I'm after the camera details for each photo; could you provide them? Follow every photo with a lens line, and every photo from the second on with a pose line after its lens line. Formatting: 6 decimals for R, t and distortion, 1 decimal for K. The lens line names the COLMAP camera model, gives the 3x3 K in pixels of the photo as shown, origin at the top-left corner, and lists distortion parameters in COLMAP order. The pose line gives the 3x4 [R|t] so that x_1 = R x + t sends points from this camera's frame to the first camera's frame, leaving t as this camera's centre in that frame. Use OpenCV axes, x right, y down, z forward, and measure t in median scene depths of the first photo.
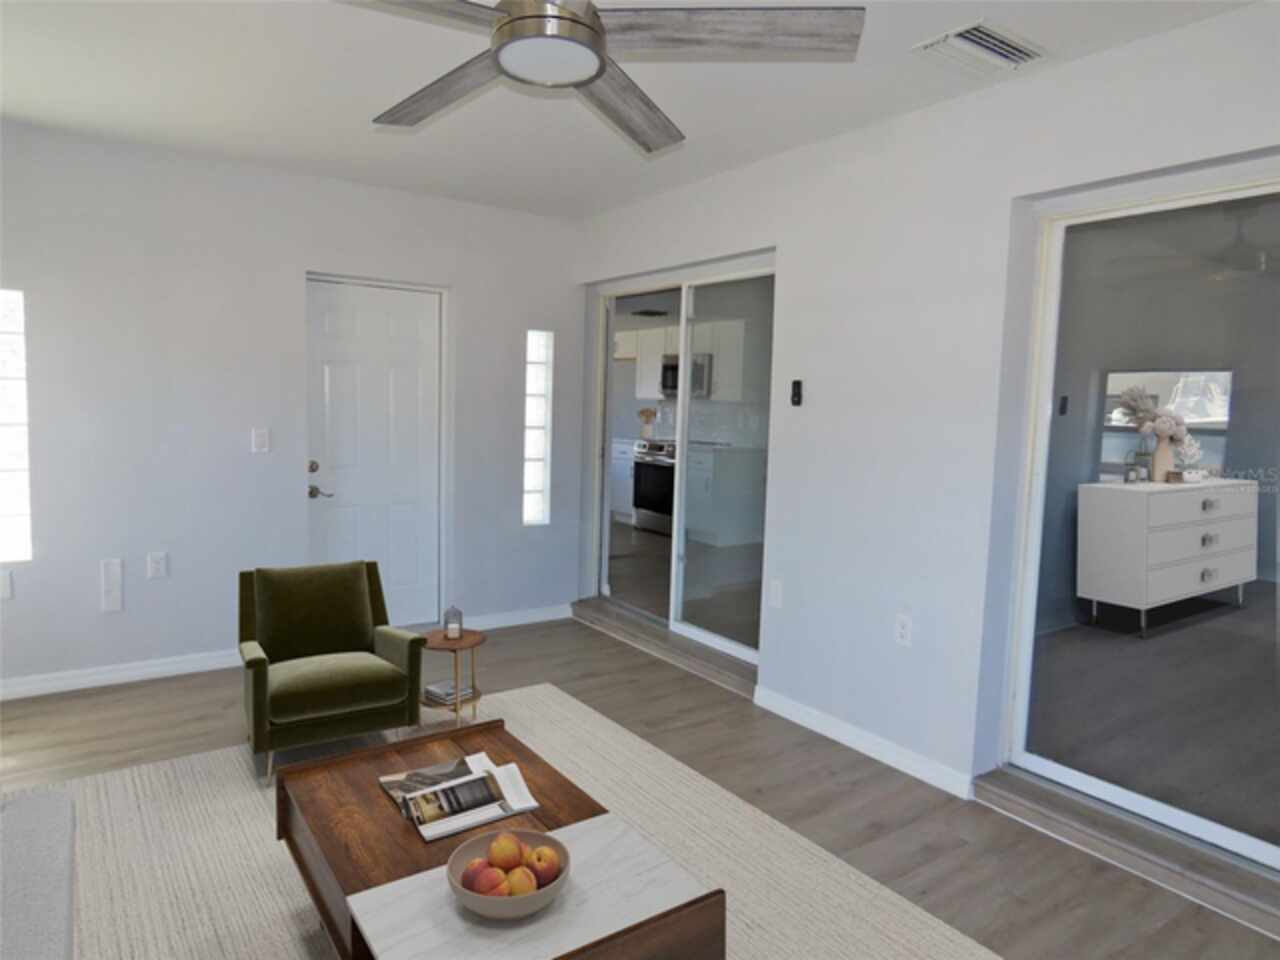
lens RADIAL K [[812.0, 0, 638.9], [0, 812.0, 477.4], [0, 0, 1]] dist [-0.006729, 0.005792]
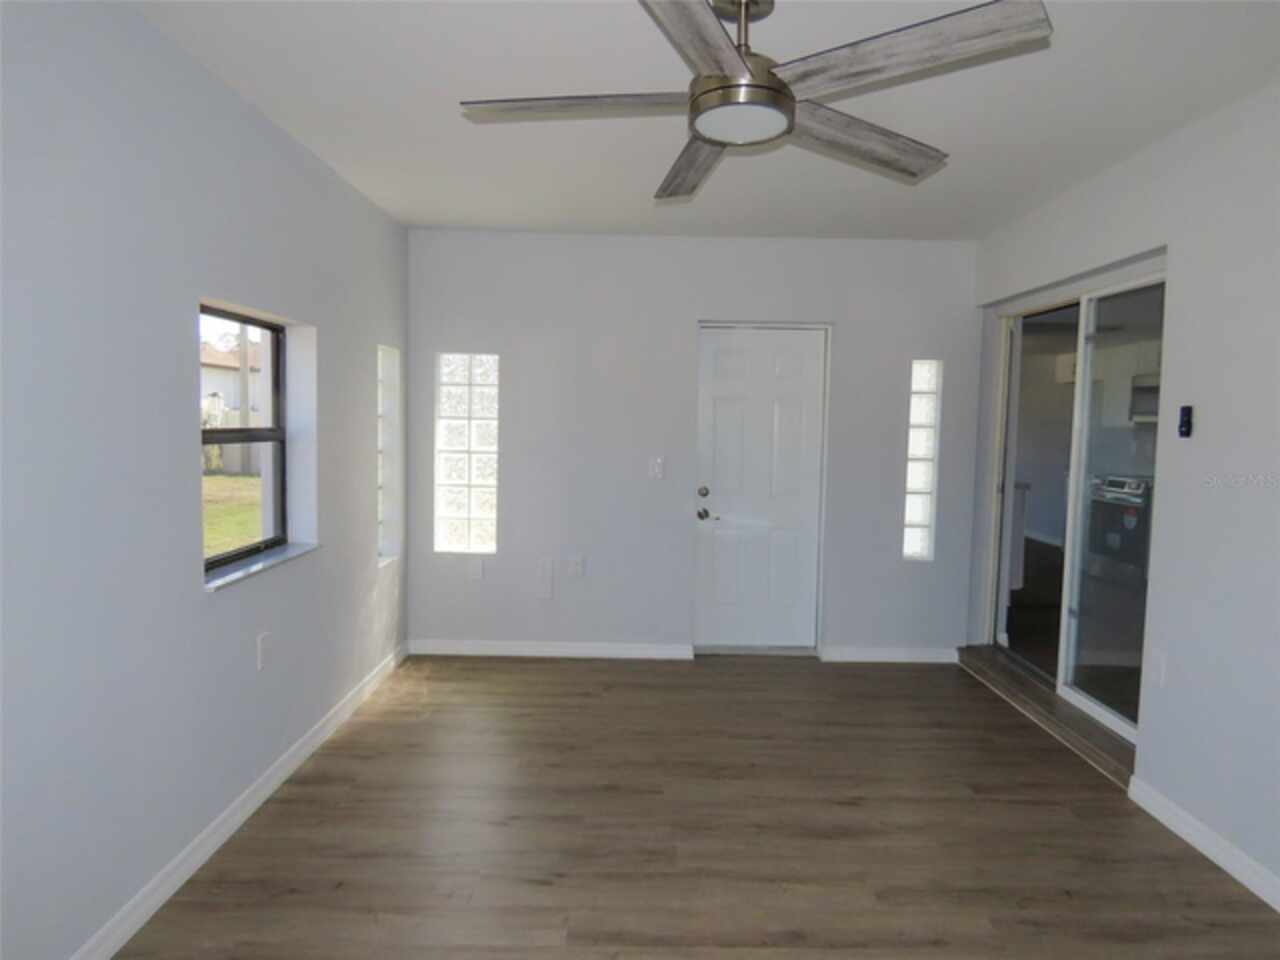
lens RADIAL K [[812.0, 0, 637.1], [0, 812.0, 480.2], [0, 0, 1]] dist [-0.006729, 0.005792]
pose [[0.818561, 0.026737, -0.573796, 0.172227], [-0.044832, 0.998843, -0.017412, -0.005840], [0.572667, 0.039977, 0.818813, 0.022788]]
